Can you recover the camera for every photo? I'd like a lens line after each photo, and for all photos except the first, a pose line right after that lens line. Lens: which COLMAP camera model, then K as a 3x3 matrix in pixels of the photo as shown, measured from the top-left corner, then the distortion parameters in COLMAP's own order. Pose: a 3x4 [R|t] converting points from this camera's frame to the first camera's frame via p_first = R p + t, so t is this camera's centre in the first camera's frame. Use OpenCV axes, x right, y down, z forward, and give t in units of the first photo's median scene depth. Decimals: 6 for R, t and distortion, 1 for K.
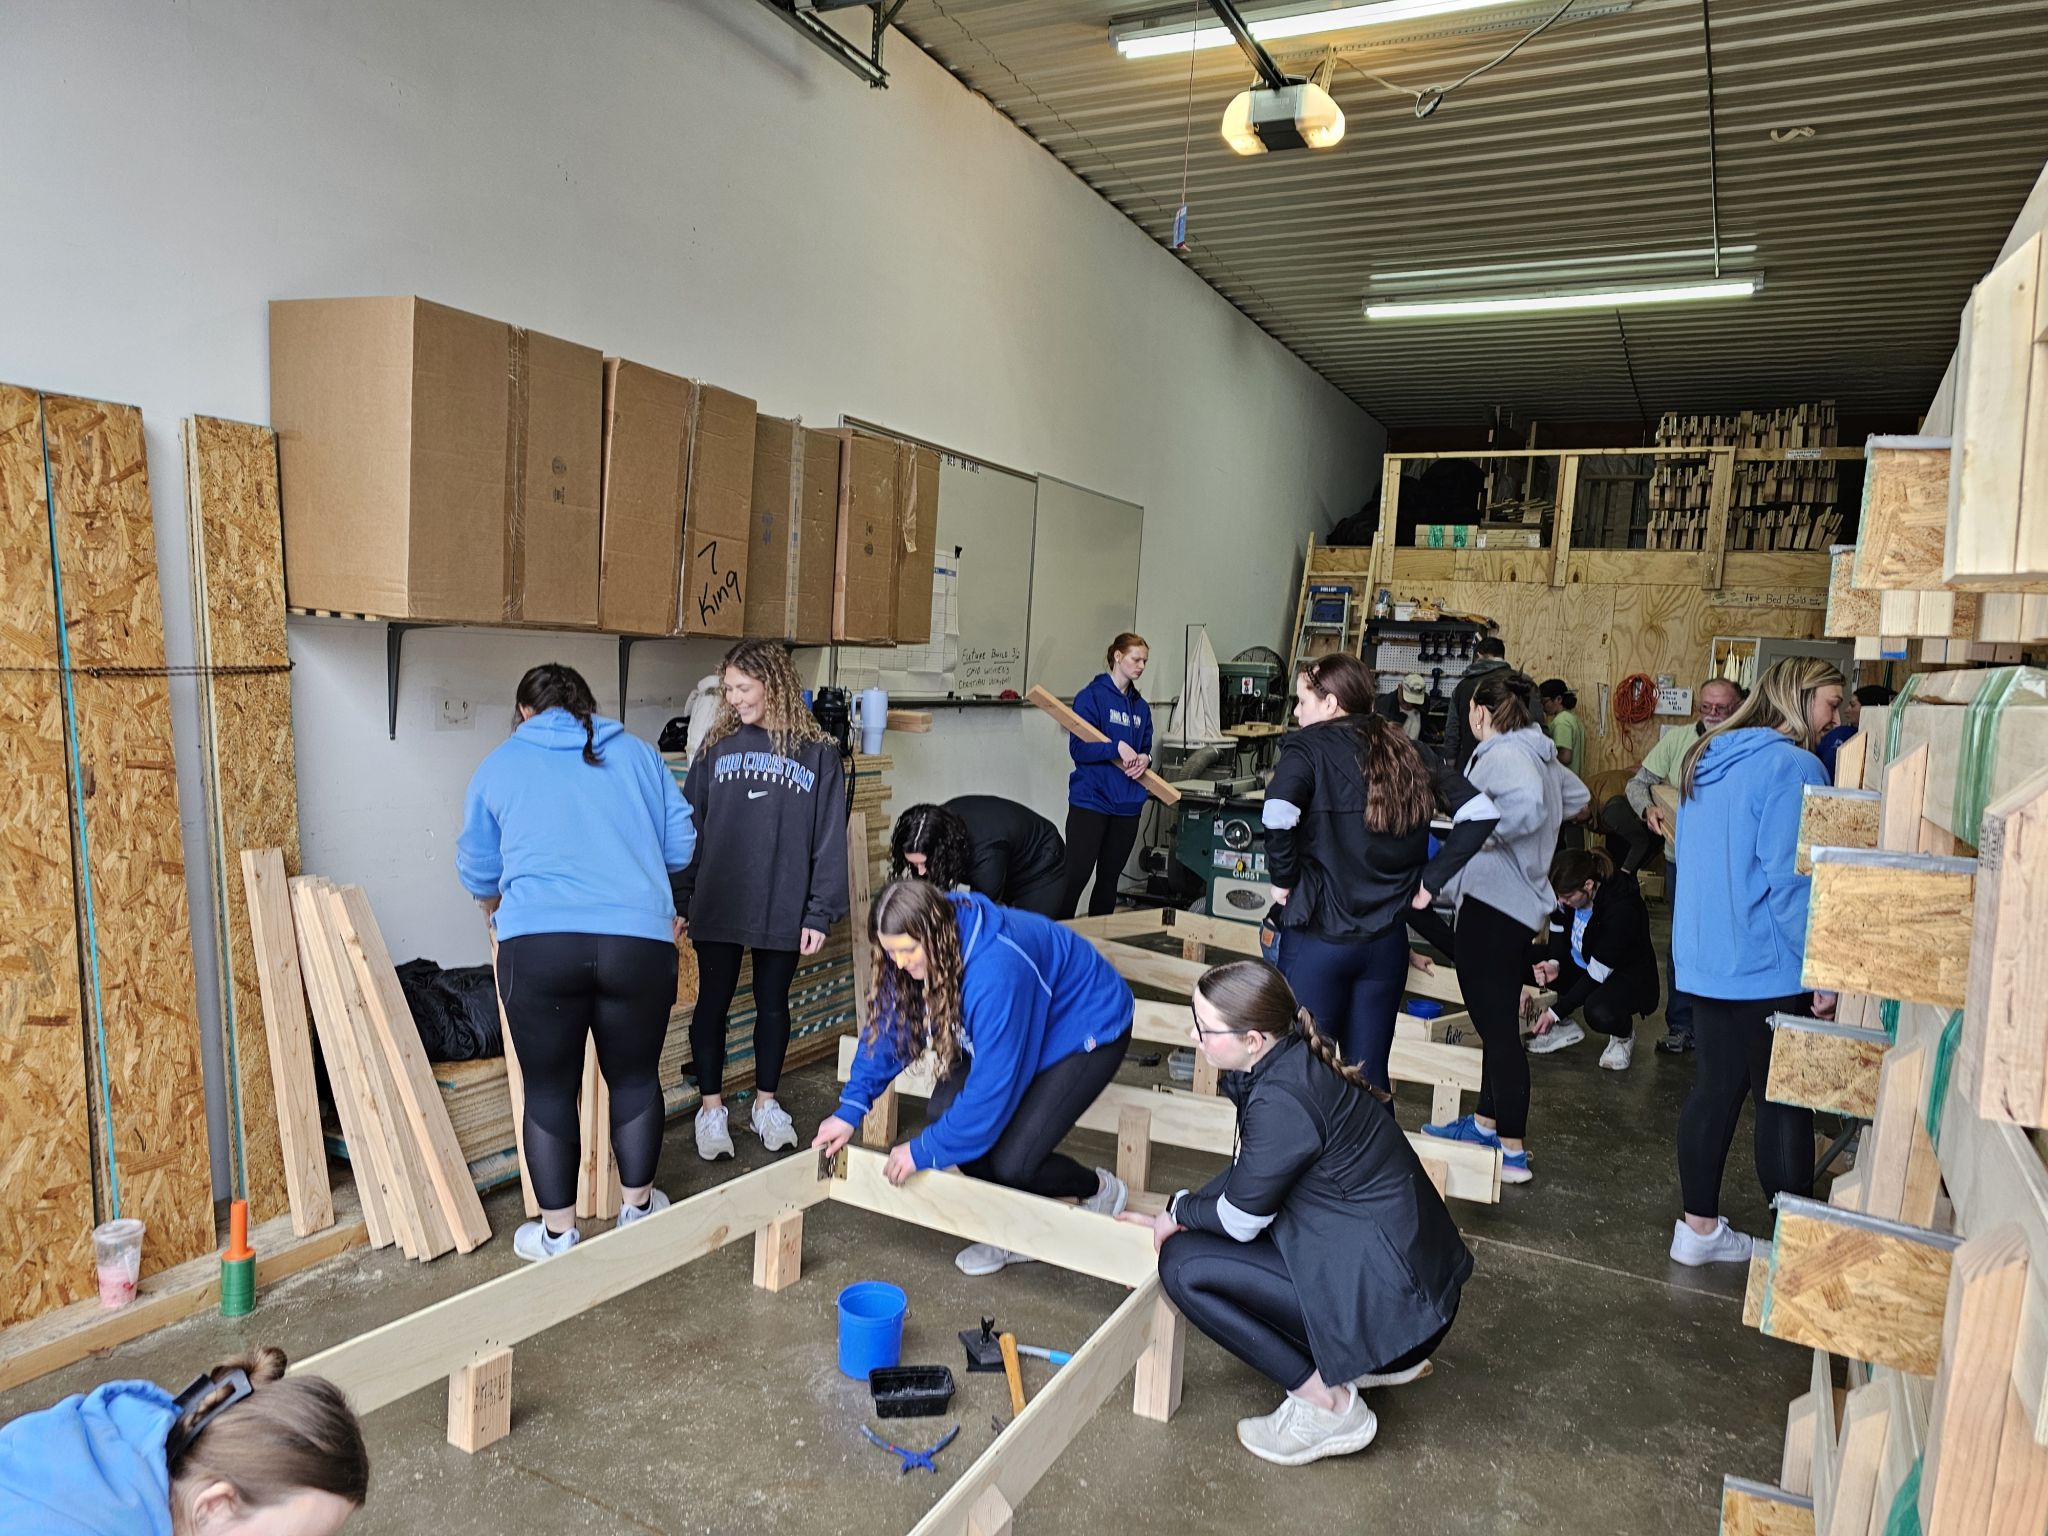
lens RADIAL K [[1376.2, 0, 1026.6], [0, 1376.2, 784.9], [0, 0, 1]] dist [0.053855, -0.033328]
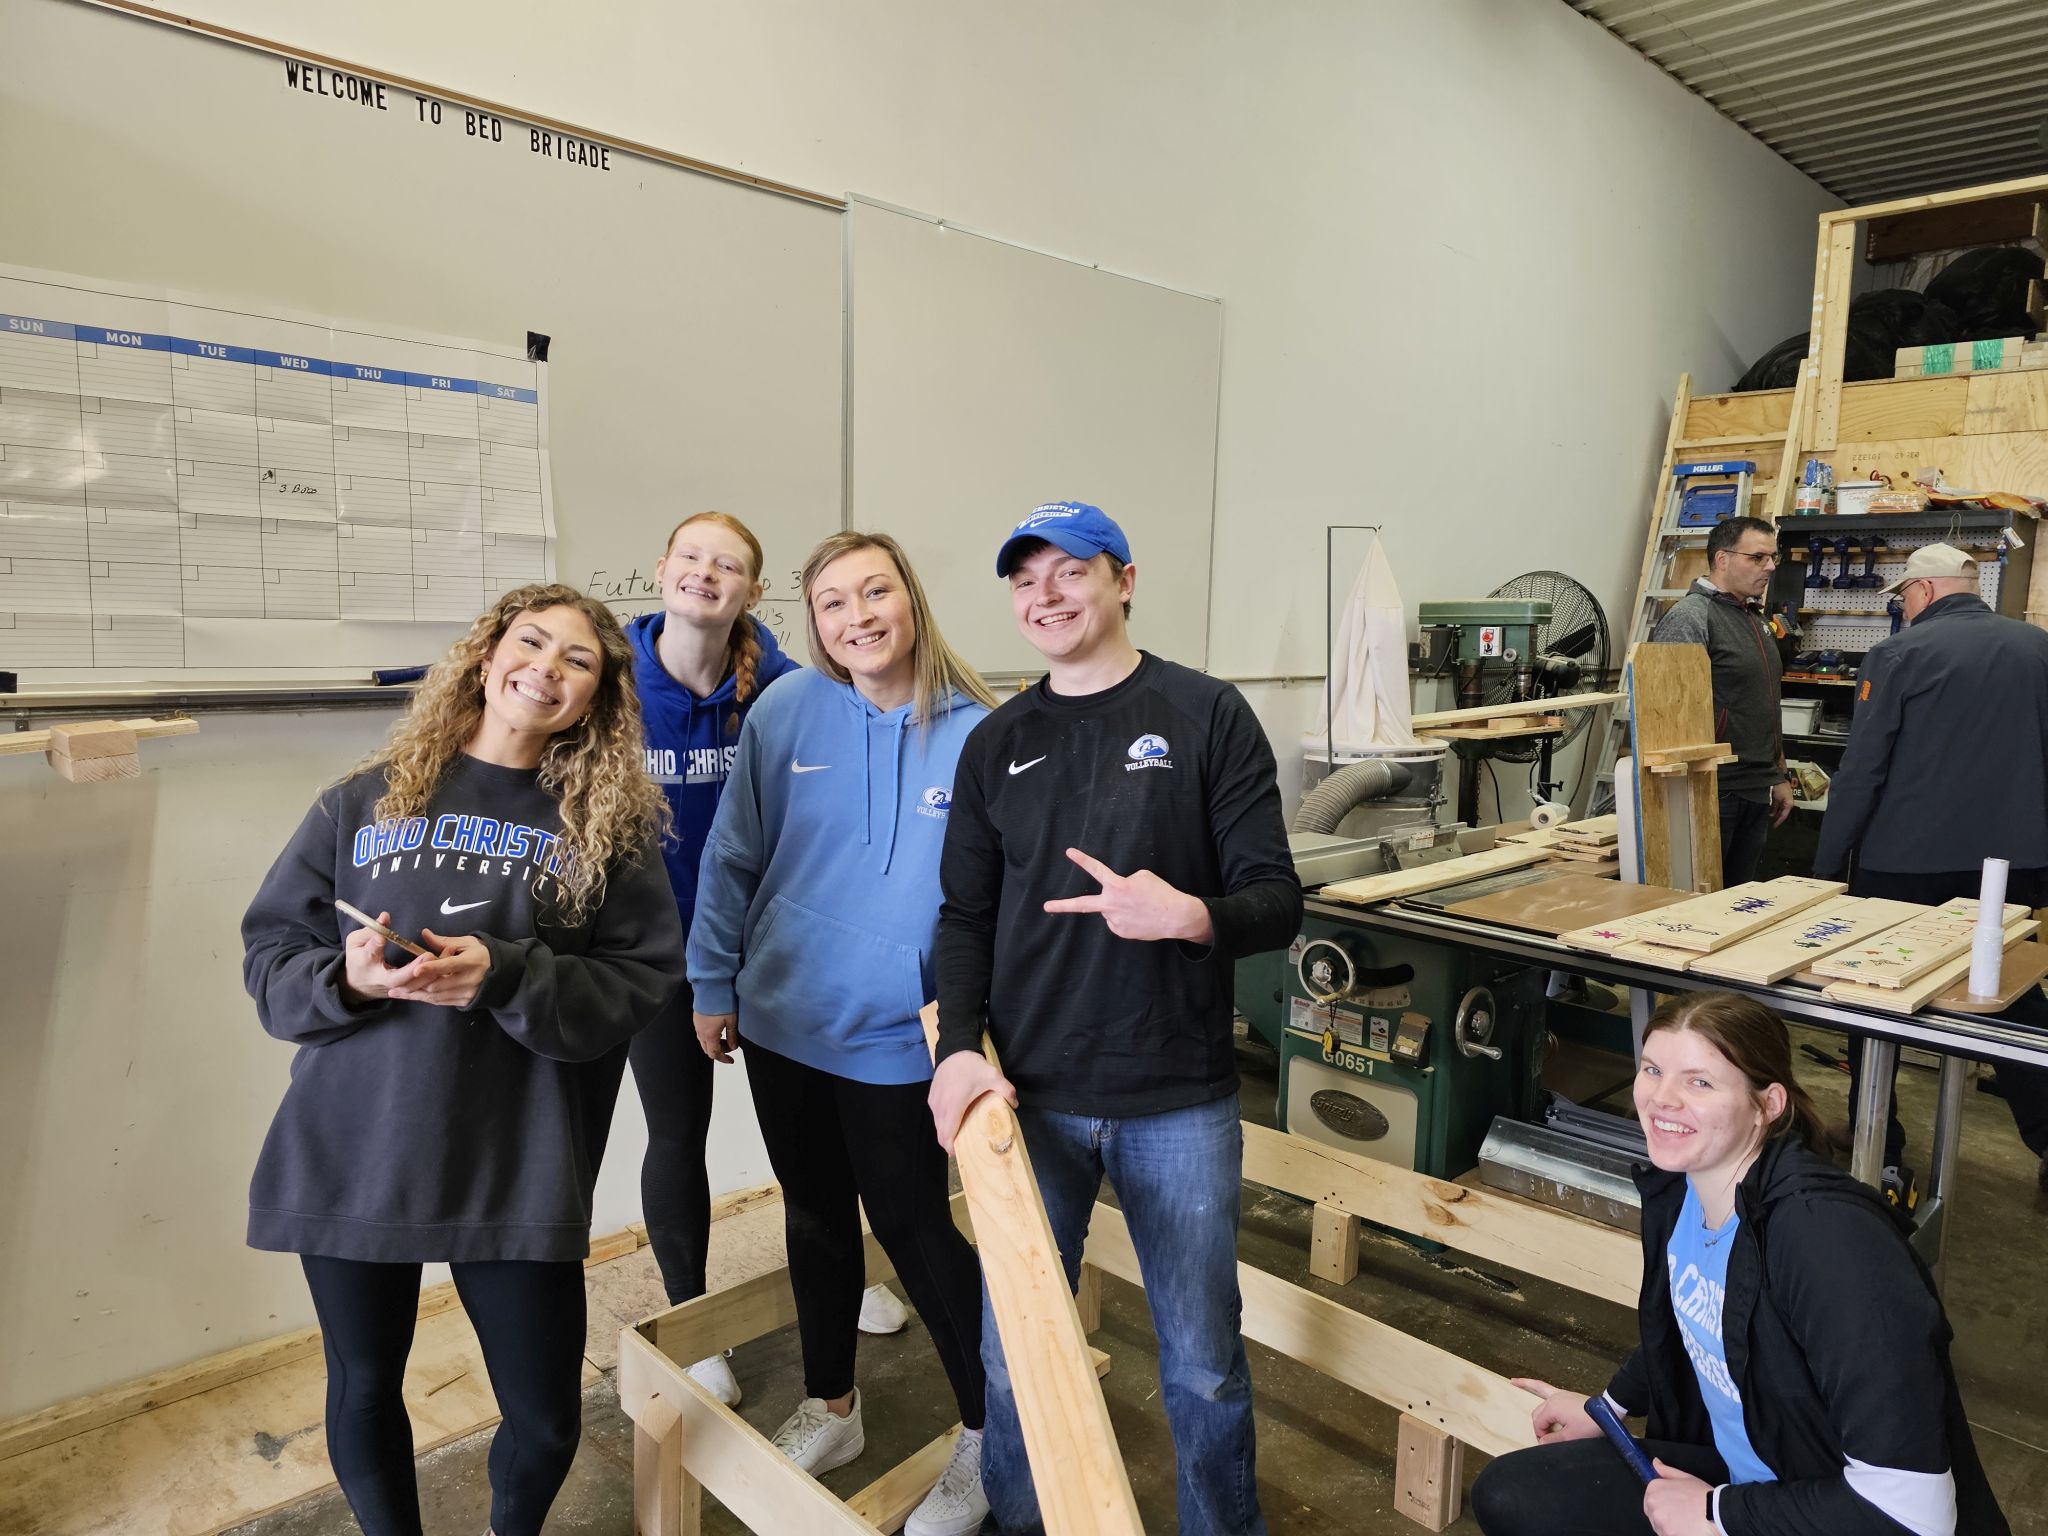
lens RADIAL K [[1356.0, 0, 1024.0], [0, 1356.0, 768.0], [0, 0, 1]] dist [0.044663, -0.036882]
pose [[0.942506, 0.007470, -0.334105, 0.512728], [-0.002174, 0.999866, 0.016222, -0.095495], [0.334181, -0.014563, 0.942396, 1.334952]]
